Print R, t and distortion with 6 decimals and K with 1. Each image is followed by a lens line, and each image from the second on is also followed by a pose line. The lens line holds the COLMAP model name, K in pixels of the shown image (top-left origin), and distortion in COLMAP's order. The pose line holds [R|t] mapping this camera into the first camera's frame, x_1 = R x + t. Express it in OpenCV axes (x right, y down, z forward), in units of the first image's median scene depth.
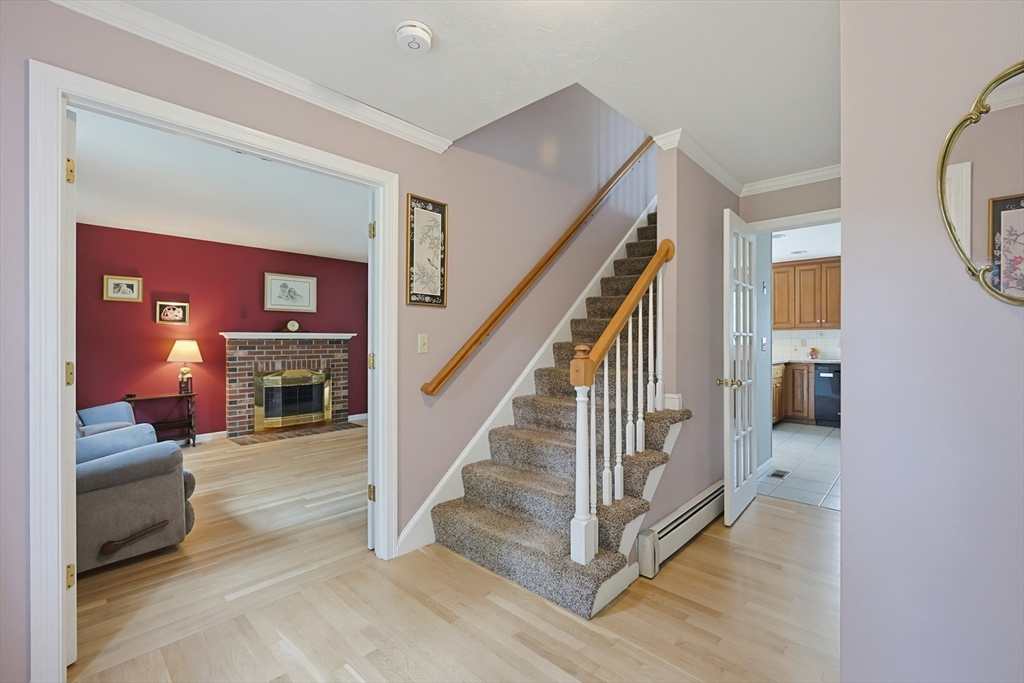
lens RADIAL K [[437.1, 0, 521.2], [0, 437.1, 338.1], [0, 0, 1]] dist [-0.002687, 0.000422]
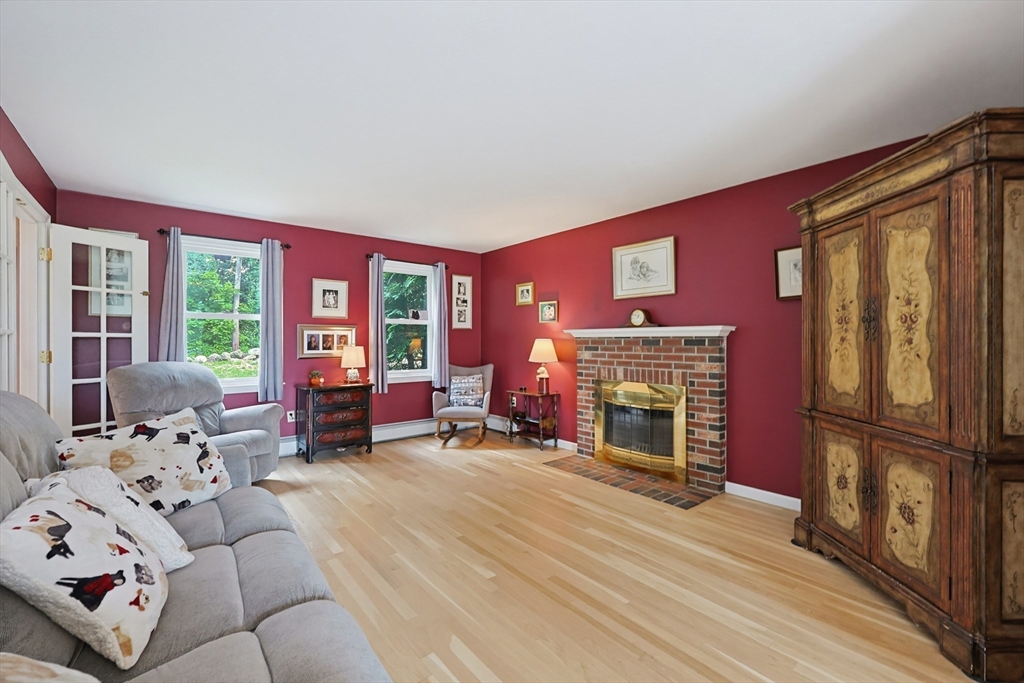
lens RADIAL K [[437.1, 0, 536.8], [0, 437.1, 344.8], [0, 0, 1]] dist [-0.002687, 0.000422]
pose [[-0.119961, 0.009544, -0.992733, 0.189283], [0.004252, 0.999950, 0.009100, 0.007842], [0.992770, -0.003130, -0.119995, 1.030635]]
